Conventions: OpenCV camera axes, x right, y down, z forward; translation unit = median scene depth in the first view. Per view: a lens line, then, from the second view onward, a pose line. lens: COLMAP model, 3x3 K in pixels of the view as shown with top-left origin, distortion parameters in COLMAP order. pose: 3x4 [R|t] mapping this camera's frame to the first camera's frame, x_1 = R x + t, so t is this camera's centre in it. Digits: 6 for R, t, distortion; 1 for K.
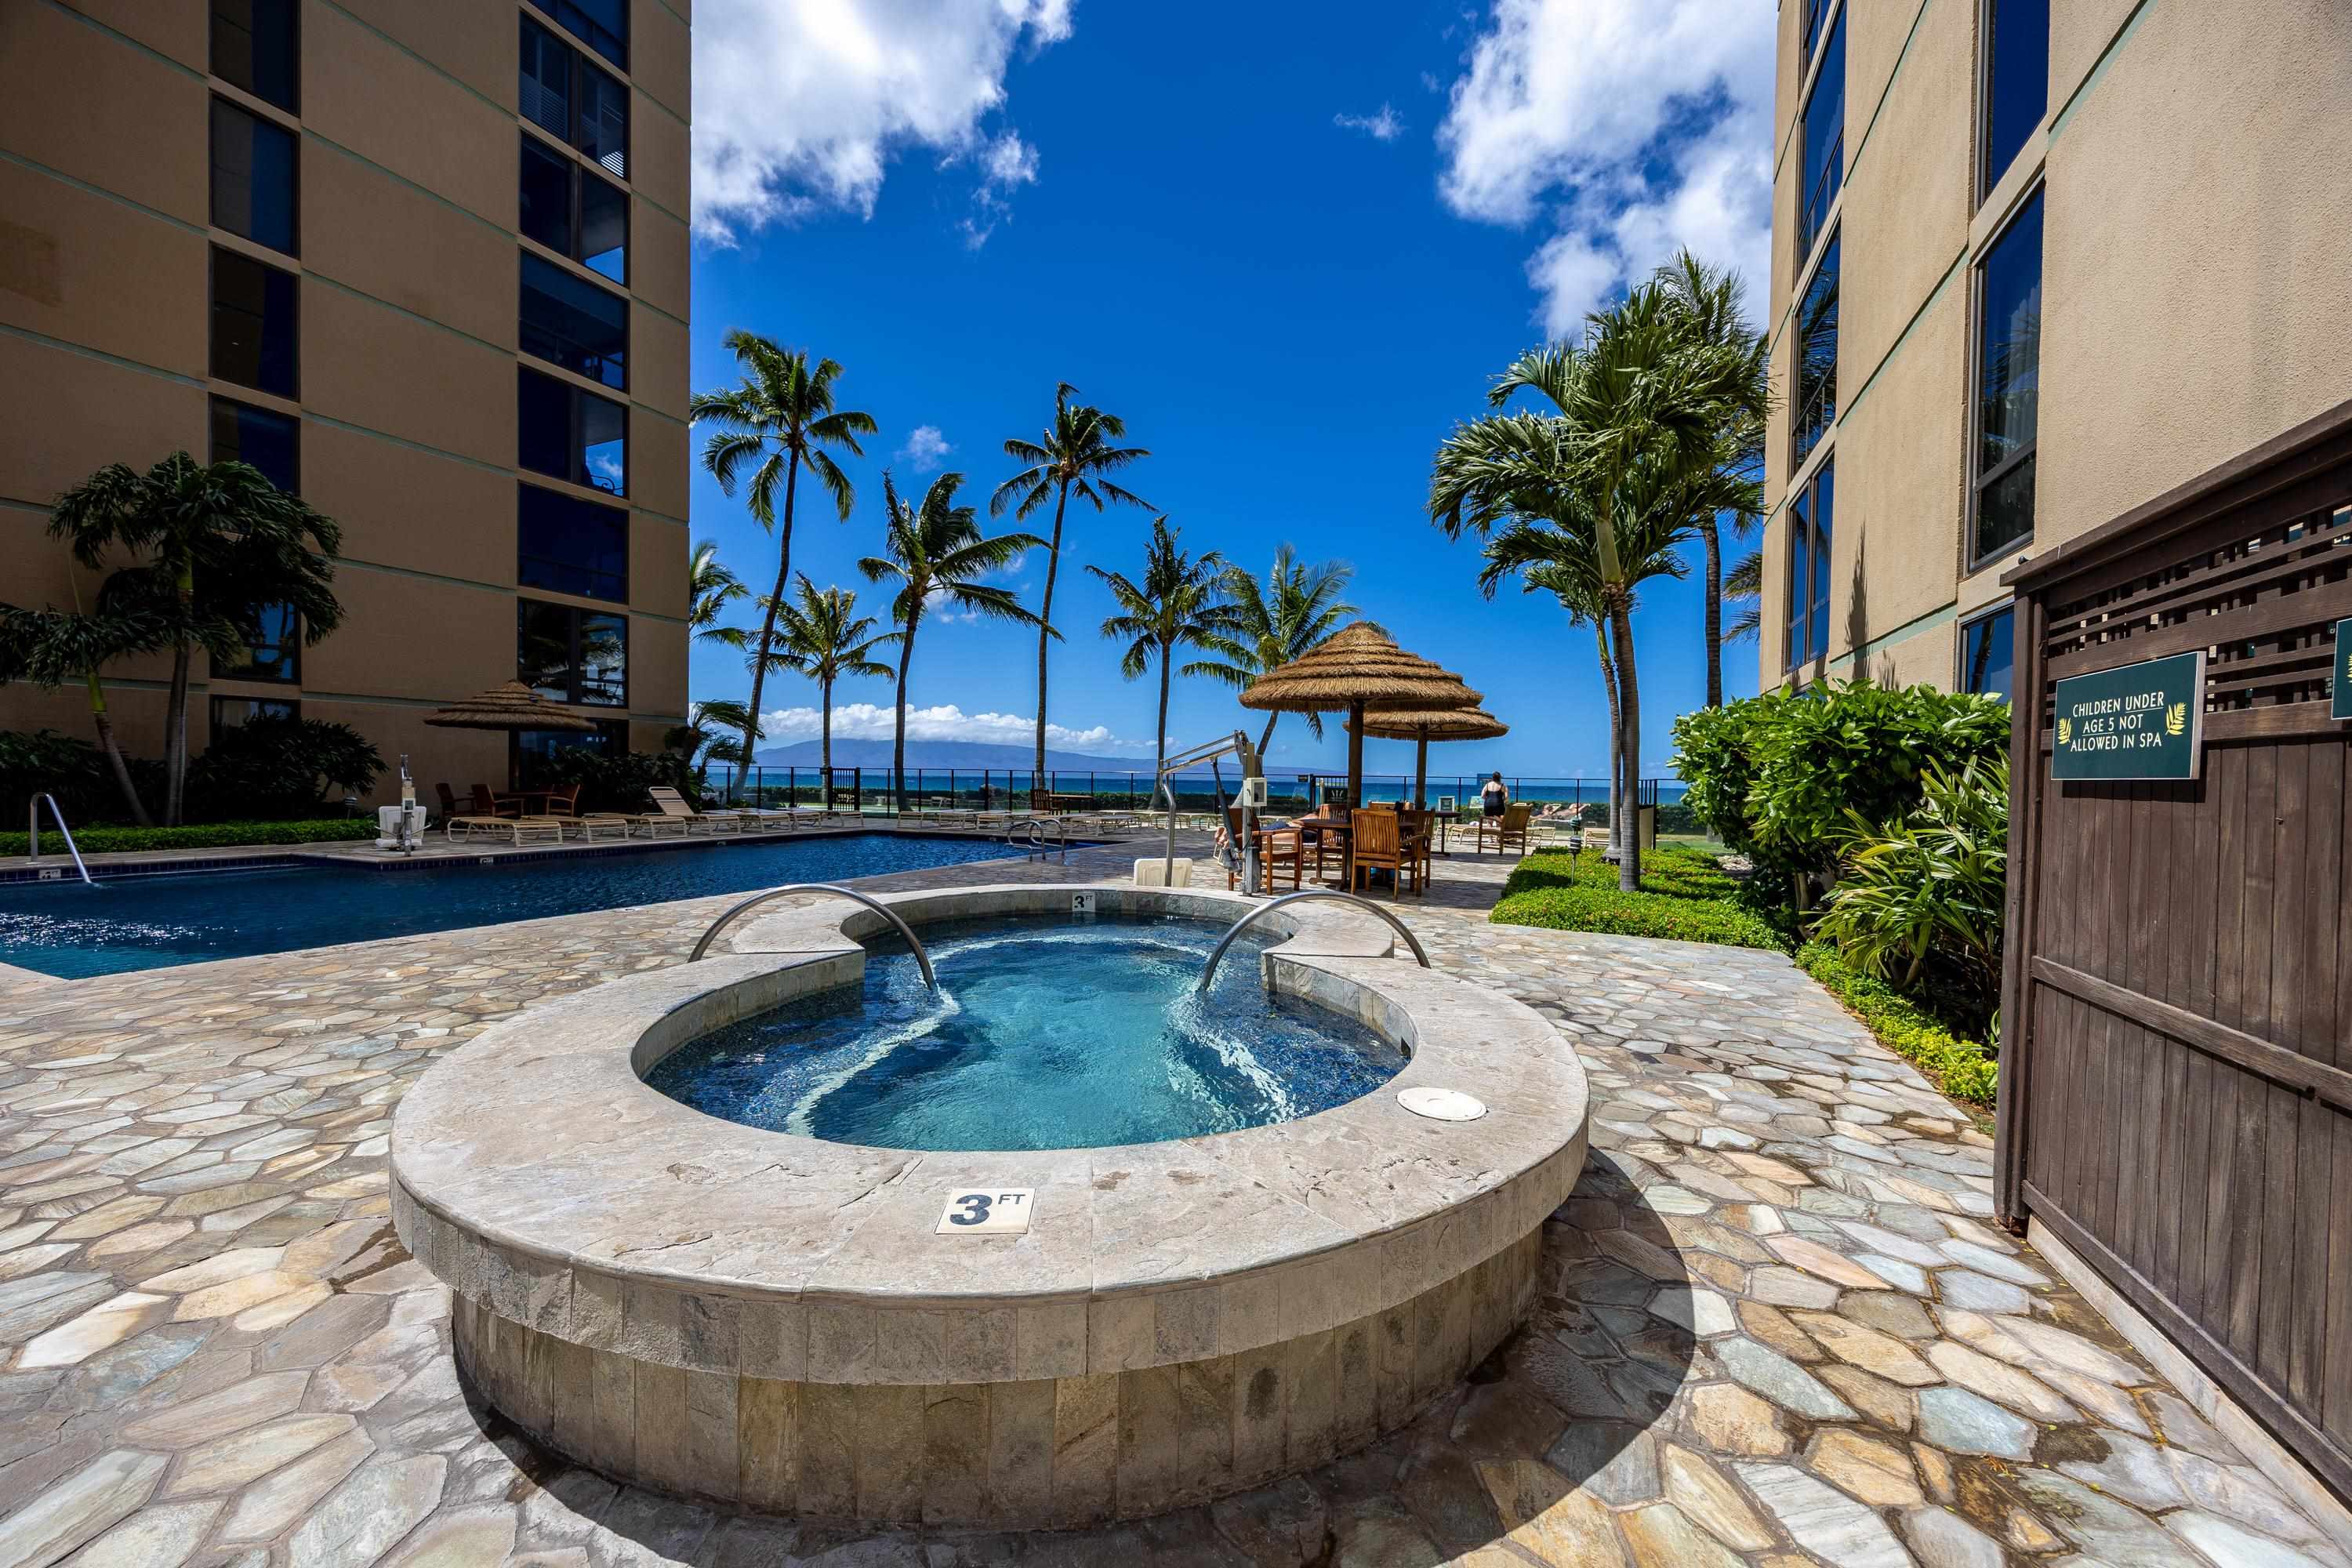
lens RADIAL K [[899.7, 0, 1182.2], [0, 899.7, 784.0], [0, 0, 1]] dist [0.001069, -0.000147]
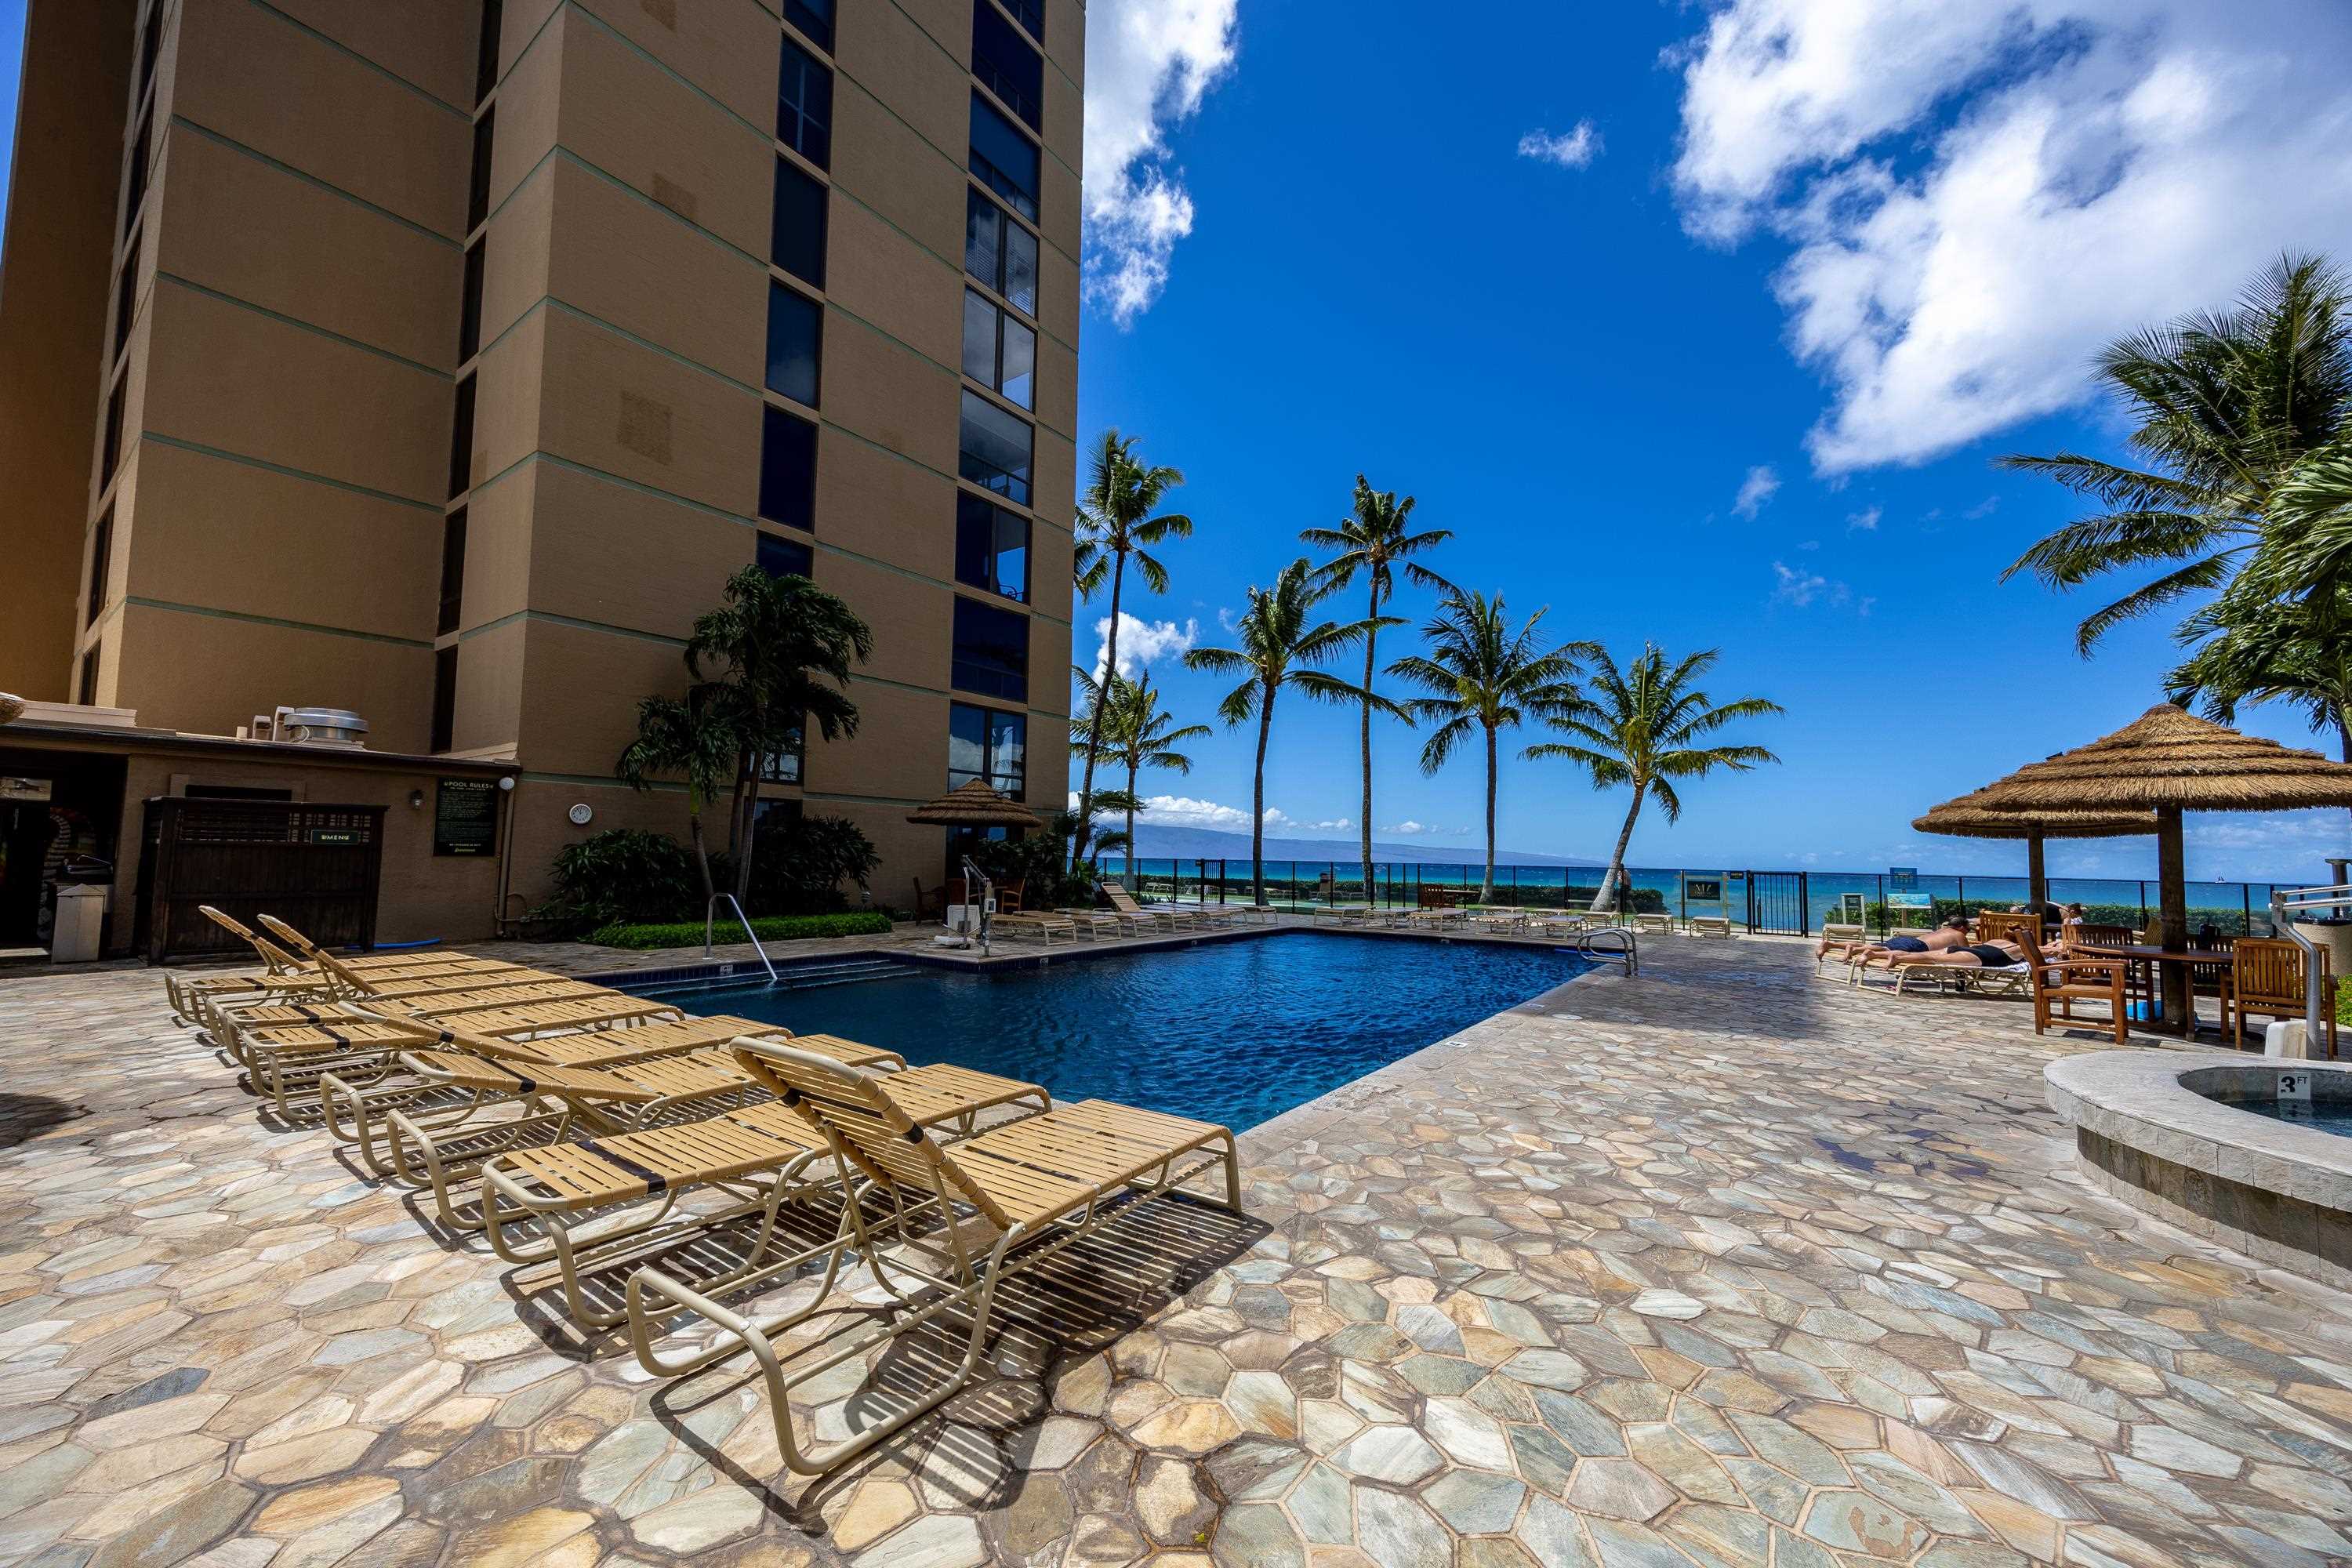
lens RADIAL K [[899.7, 0, 1185.1], [0, 899.7, 789.7], [0, 0, 1]] dist [0.001069, -0.000147]
pose [[0.982567, -0.010224, -0.185625, -0.240743], [-0.004965, 0.996687, -0.081178, -0.014226], [0.185840, 0.080684, 0.979262, 0.013244]]
